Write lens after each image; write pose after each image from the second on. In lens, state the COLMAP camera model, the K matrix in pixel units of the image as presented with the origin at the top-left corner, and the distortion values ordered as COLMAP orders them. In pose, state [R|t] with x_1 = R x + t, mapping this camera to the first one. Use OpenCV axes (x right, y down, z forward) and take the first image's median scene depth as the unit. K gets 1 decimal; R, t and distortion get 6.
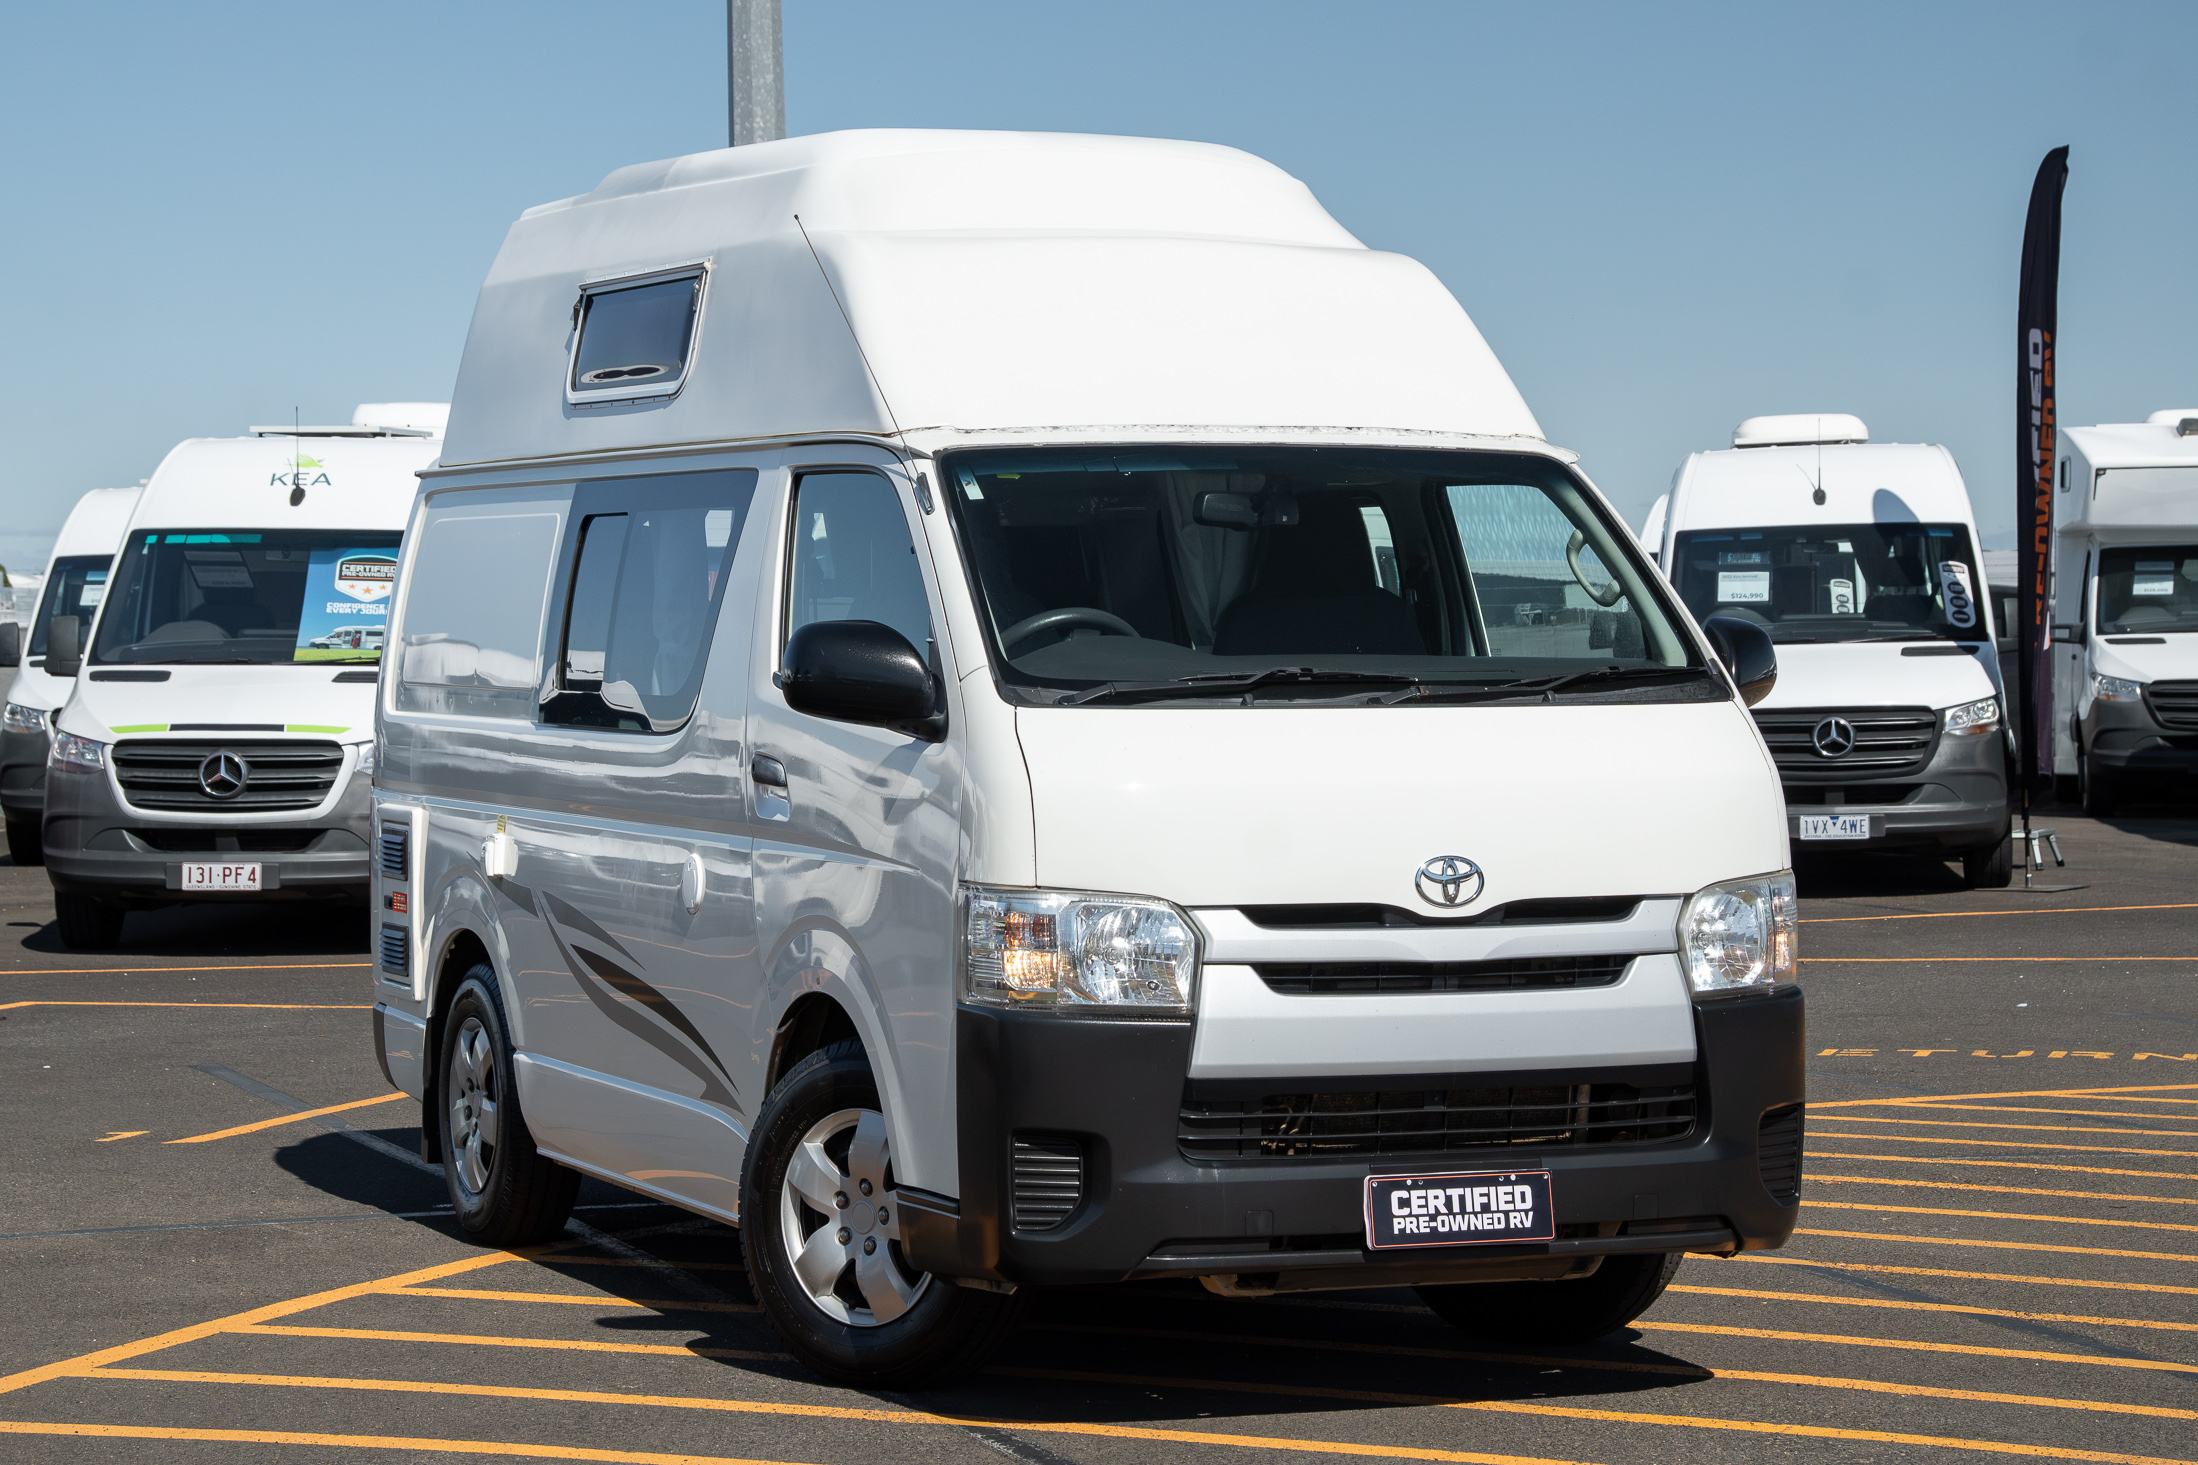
lens RADIAL K [[4975.9, 0, 1099.0], [0, 4975.9, 732.5], [0, 0, 1]] dist [-0.060741, -0.170899]
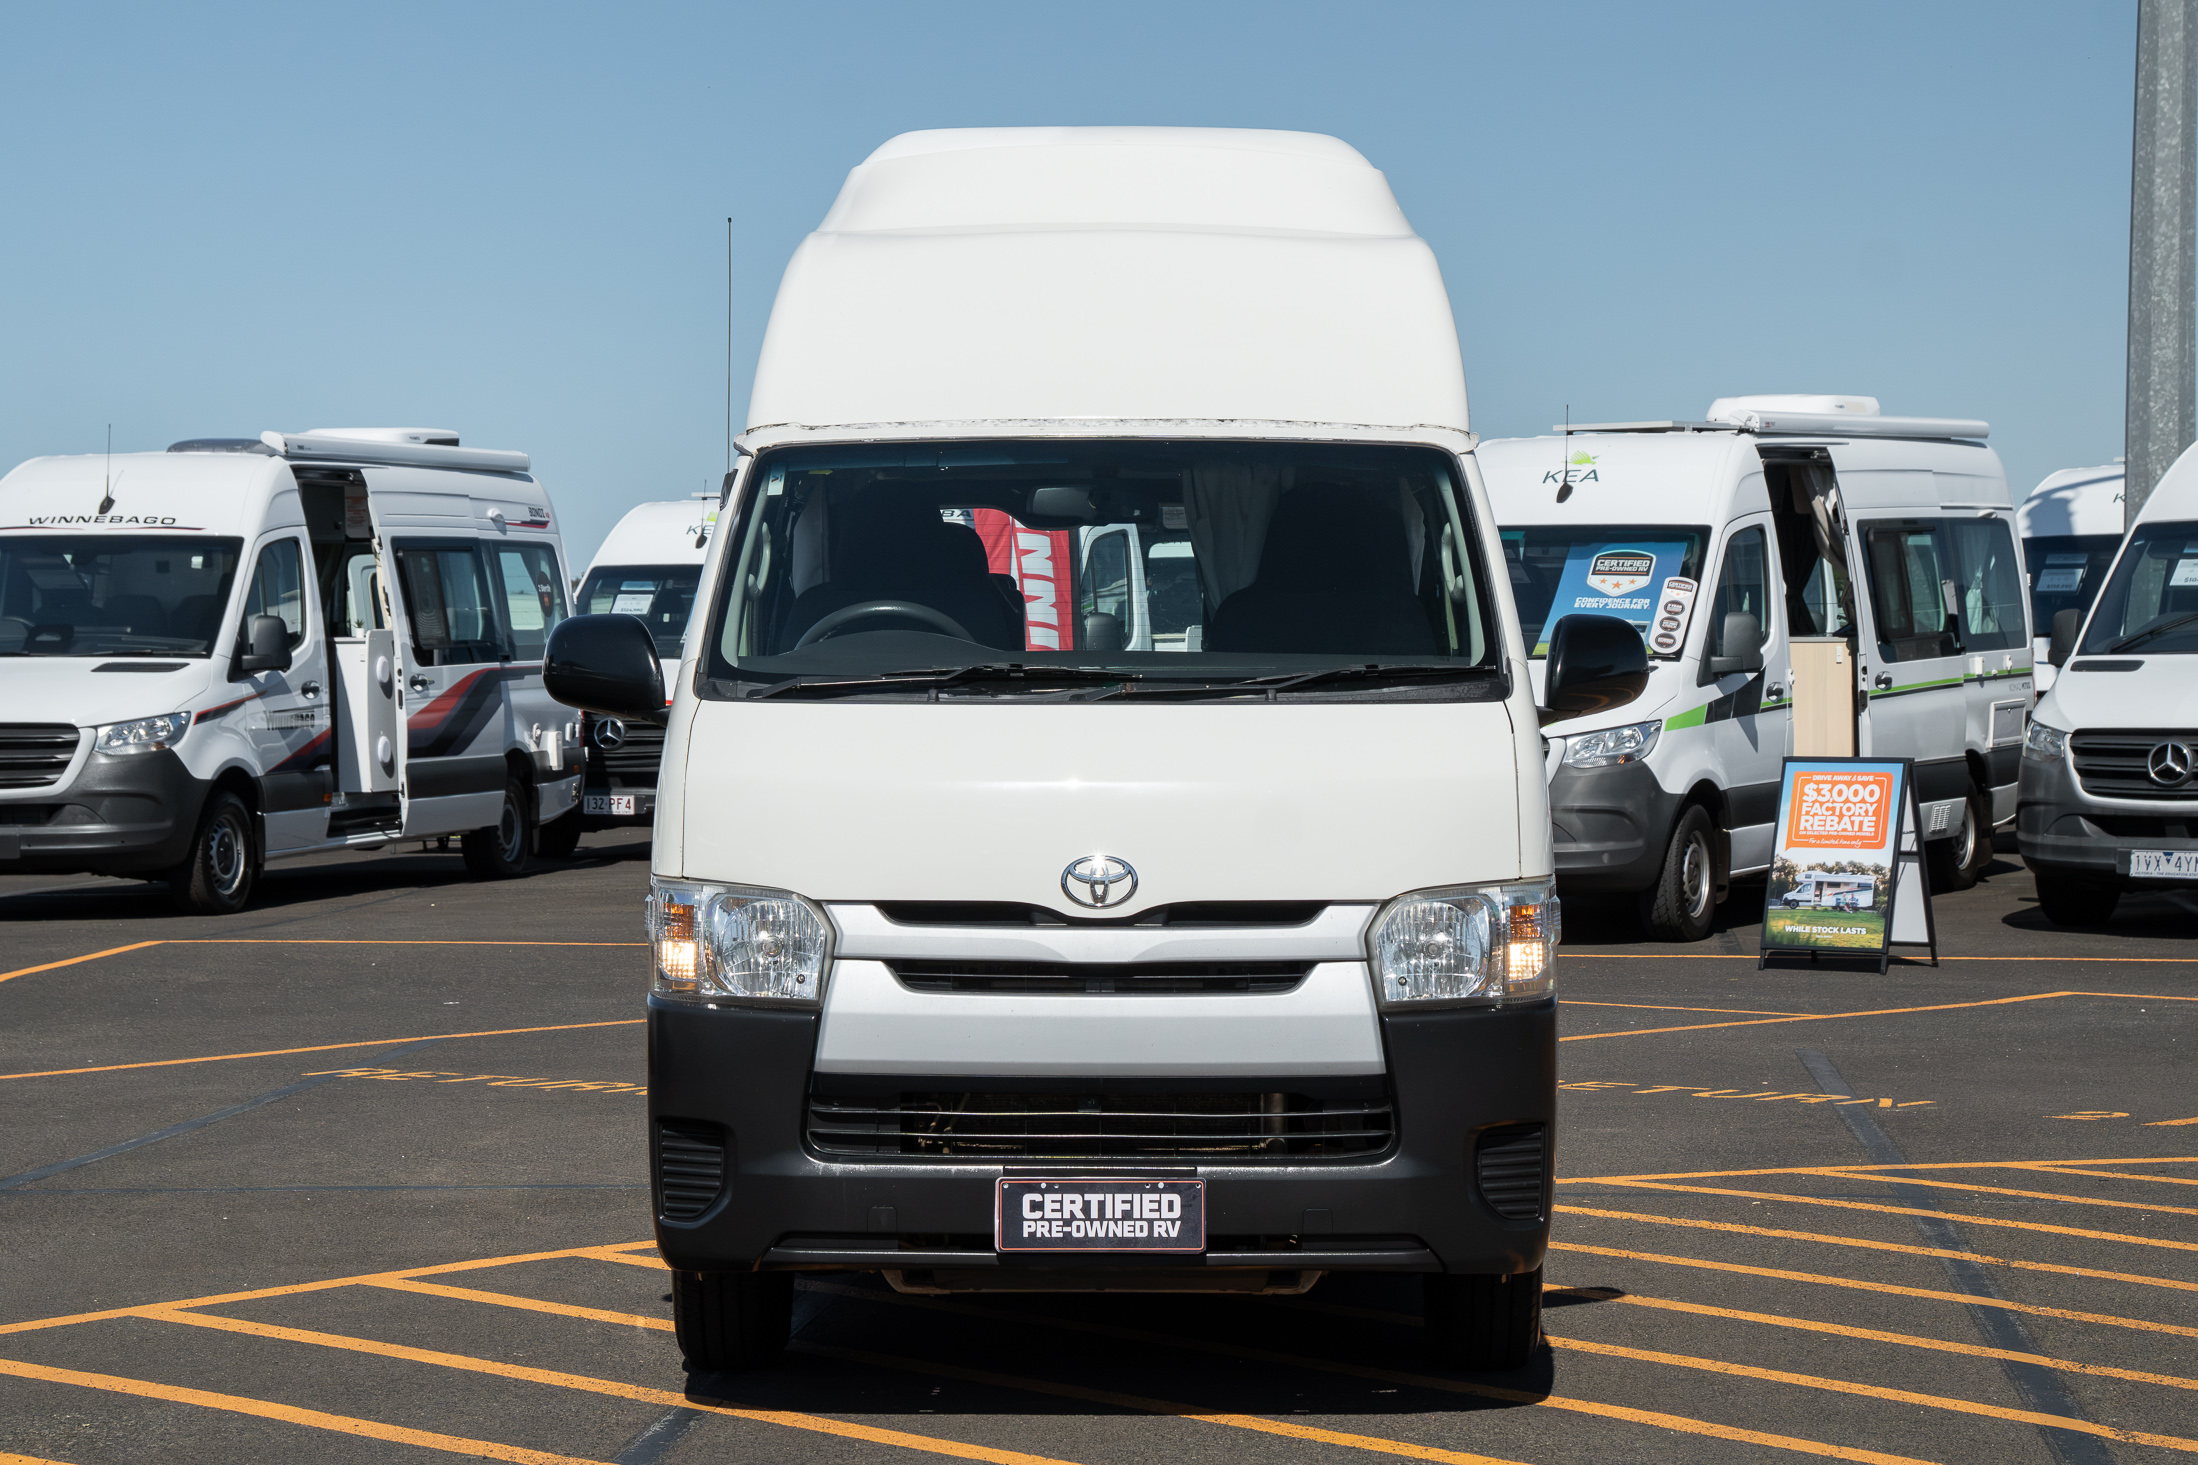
lens RADIAL K [[4806.8, 0, 1099.0], [0, 4806.8, 732.5], [0, 0, 1]] dist [0.026091, -0.197955]
pose [[0.951042, 0.013824, -0.308752, 0.364372], [-0.013152, 0.999904, 0.004258, -0.003610], [0.308781, 0.000011, 0.951133, 0.095377]]
